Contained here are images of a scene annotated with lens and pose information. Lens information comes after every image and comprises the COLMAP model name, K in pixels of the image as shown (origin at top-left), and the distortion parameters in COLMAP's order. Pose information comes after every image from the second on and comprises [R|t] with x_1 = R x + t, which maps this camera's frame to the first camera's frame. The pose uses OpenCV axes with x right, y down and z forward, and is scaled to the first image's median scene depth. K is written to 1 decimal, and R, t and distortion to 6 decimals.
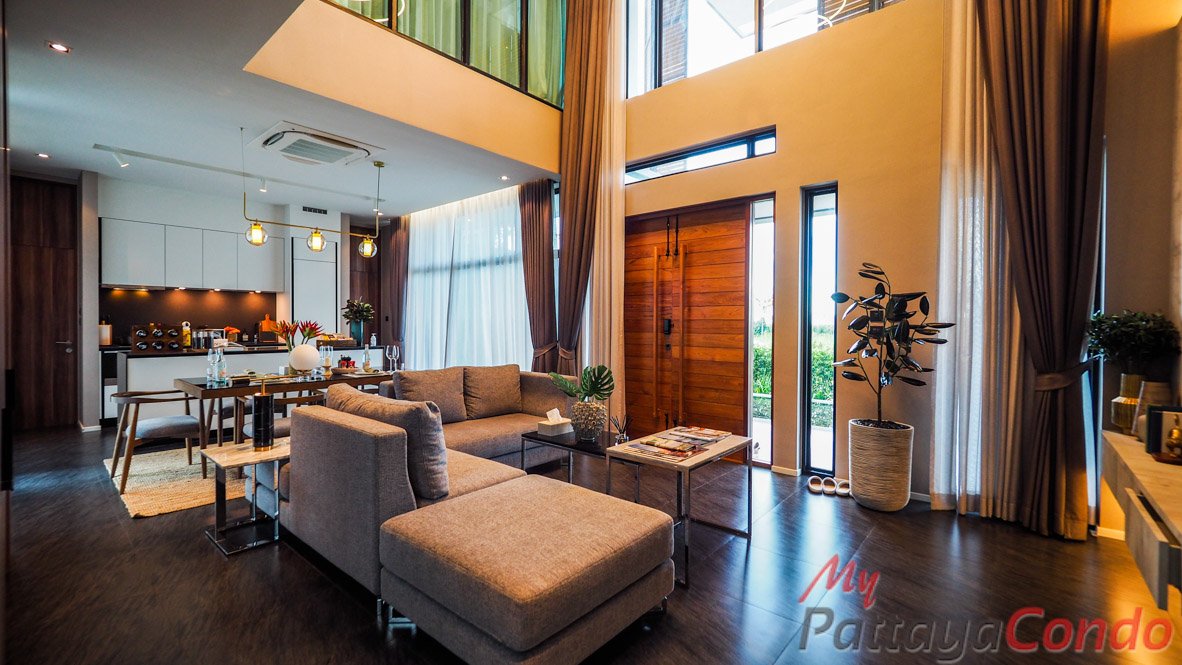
lens RADIAL K [[494.4, 0, 590.5], [0, 494.4, 328.2], [0, 0, 1]] dist [-0.000242, 0.000330]
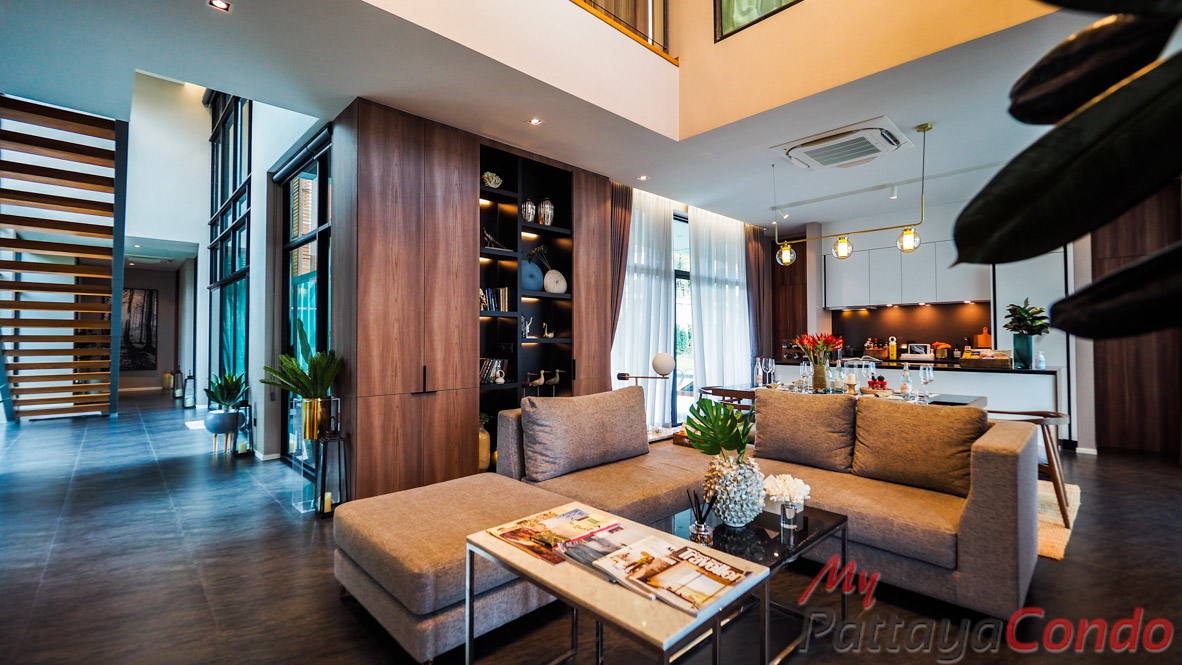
lens RADIAL K [[512.3, 0, 591.0], [0, 512.3, 332.5], [0, 0, 1]] dist [0.000360, 0.000090]
pose [[-0.093970, -0.017418, -0.995423, 0.367248], [-0.009366, 0.999818, -0.016611, 0.002704], [0.995531, 0.007762, -0.094116, 0.512516]]
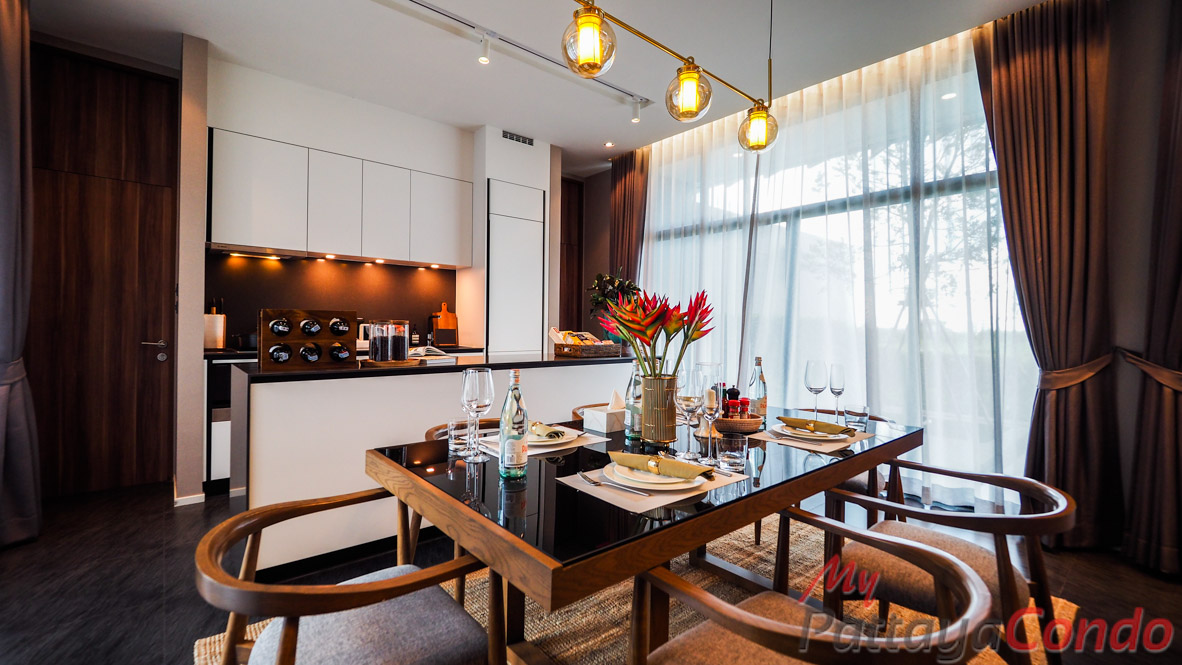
lens RADIAL K [[513.0, 0, 609.5], [0, 513.0, 329.6], [0, 0, 1]] dist [-0.009918, -0.000556]
pose [[0.991092, 0.008835, -0.132889, -0.449505], [-0.009884, 0.999925, -0.007243, 0.011693], [0.132815, 0.008492, 0.991104, 0.474887]]
